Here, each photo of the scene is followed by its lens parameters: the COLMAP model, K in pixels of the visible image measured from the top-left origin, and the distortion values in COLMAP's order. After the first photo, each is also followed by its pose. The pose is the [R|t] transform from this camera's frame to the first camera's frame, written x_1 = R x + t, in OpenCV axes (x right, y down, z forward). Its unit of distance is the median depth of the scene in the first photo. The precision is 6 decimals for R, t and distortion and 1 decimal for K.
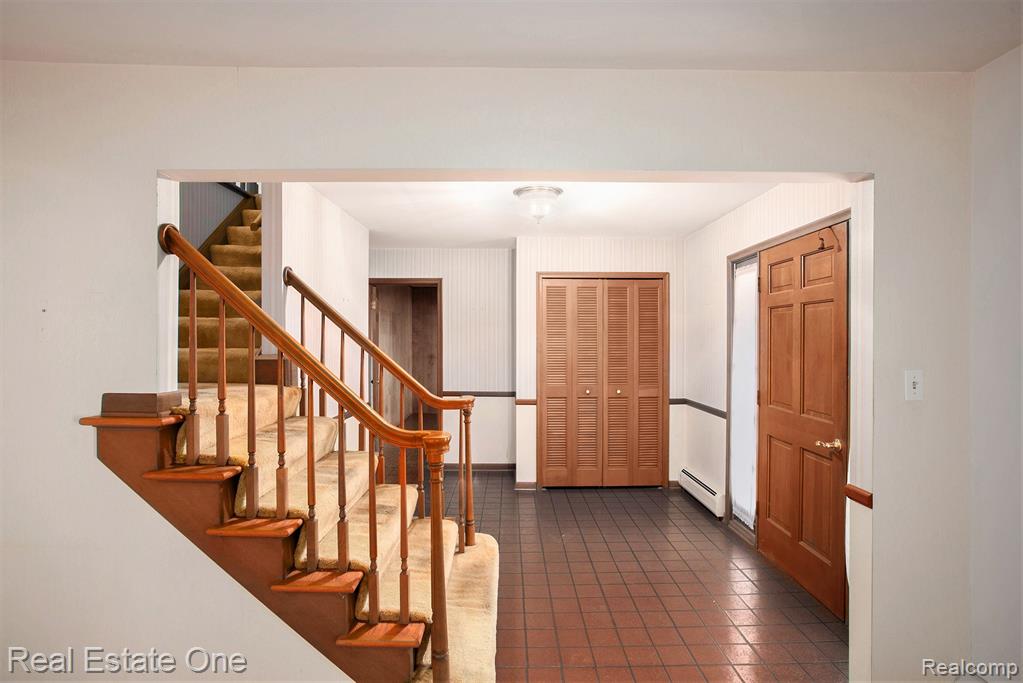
lens RADIAL K [[500.5, 0, 507.5], [0, 500.5, 343.3], [0, 0, 1]] dist [-0.034025, 0.005776]
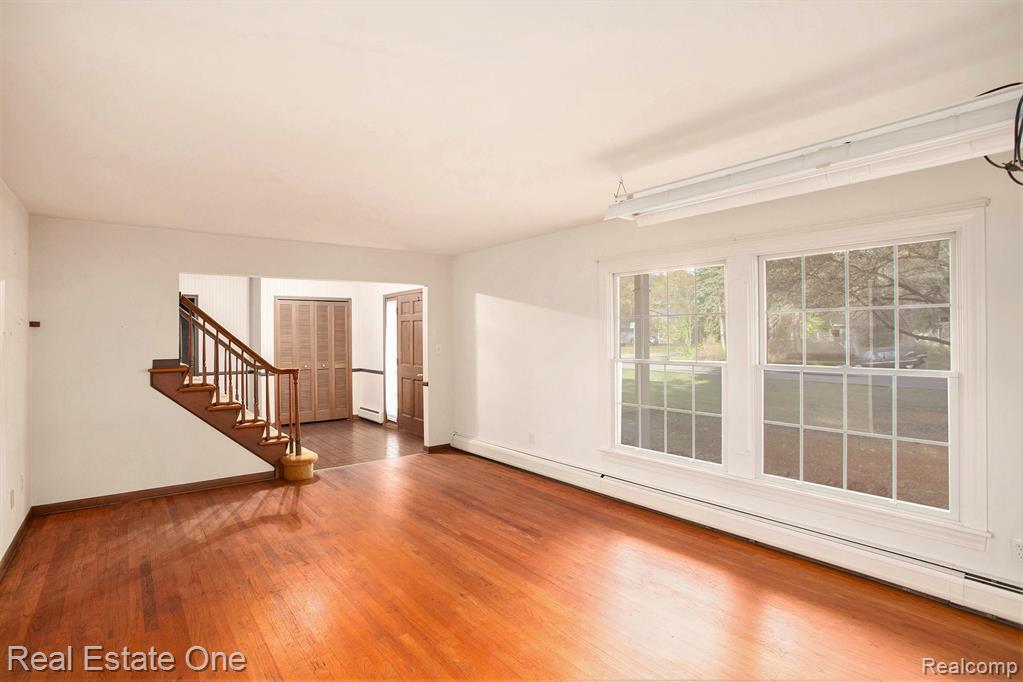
lens RADIAL K [[500.5, 0, 508.6], [0, 500.5, 338.3], [0, 0, 1]] dist [-0.034025, 0.005776]
pose [[0.778008, -0.011095, 0.628156, -0.440522], [0.011968, 0.999924, 0.002838, 0.004140], [-0.628140, 0.005310, 0.778082, -0.909136]]
